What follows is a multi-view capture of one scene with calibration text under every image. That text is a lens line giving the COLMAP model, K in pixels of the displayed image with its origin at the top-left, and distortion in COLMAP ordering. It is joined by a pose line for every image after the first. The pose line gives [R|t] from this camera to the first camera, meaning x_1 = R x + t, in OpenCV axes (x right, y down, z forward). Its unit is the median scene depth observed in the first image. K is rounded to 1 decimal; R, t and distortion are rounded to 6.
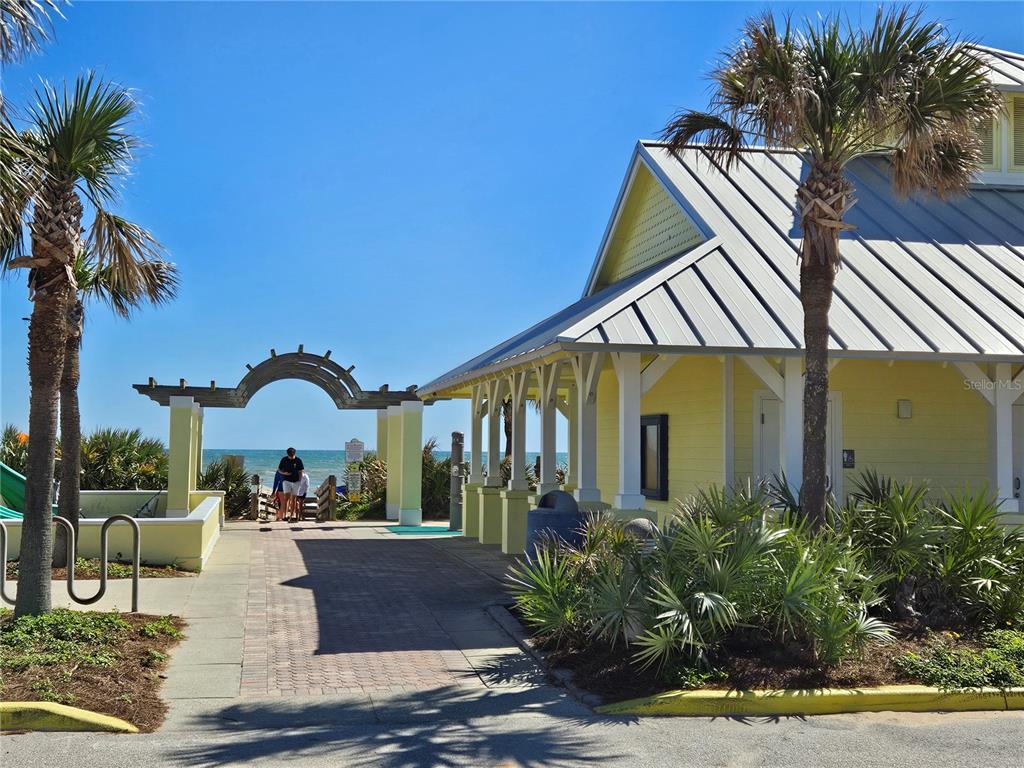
lens RADIAL K [[671.7, 0, 512.0], [0, 671.7, 384.0], [0, 0, 1]] dist [0.087052, -0.075866]
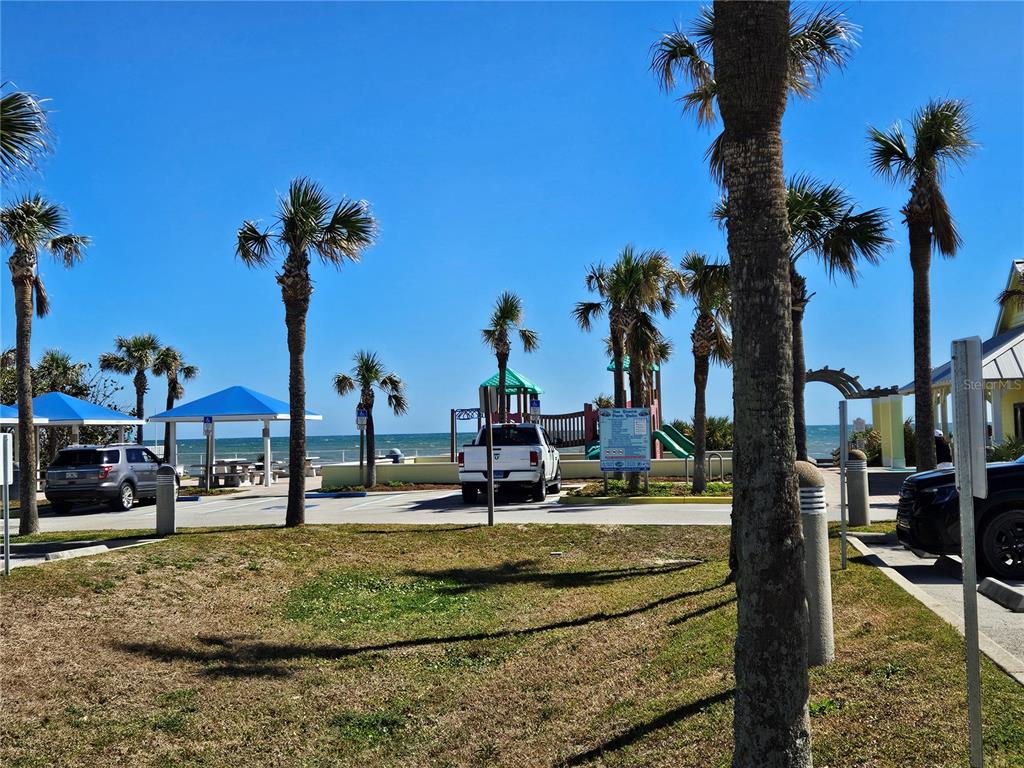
lens RADIAL K [[671.7, 0, 512.0], [0, 671.7, 384.0], [0, 0, 1]] dist [0.087052, -0.075866]
pose [[0.779205, -0.028334, -0.626128, 0.195185], [0.041625, 0.999112, 0.006588, -0.055120], [0.625385, -0.031196, 0.779692, -1.035810]]
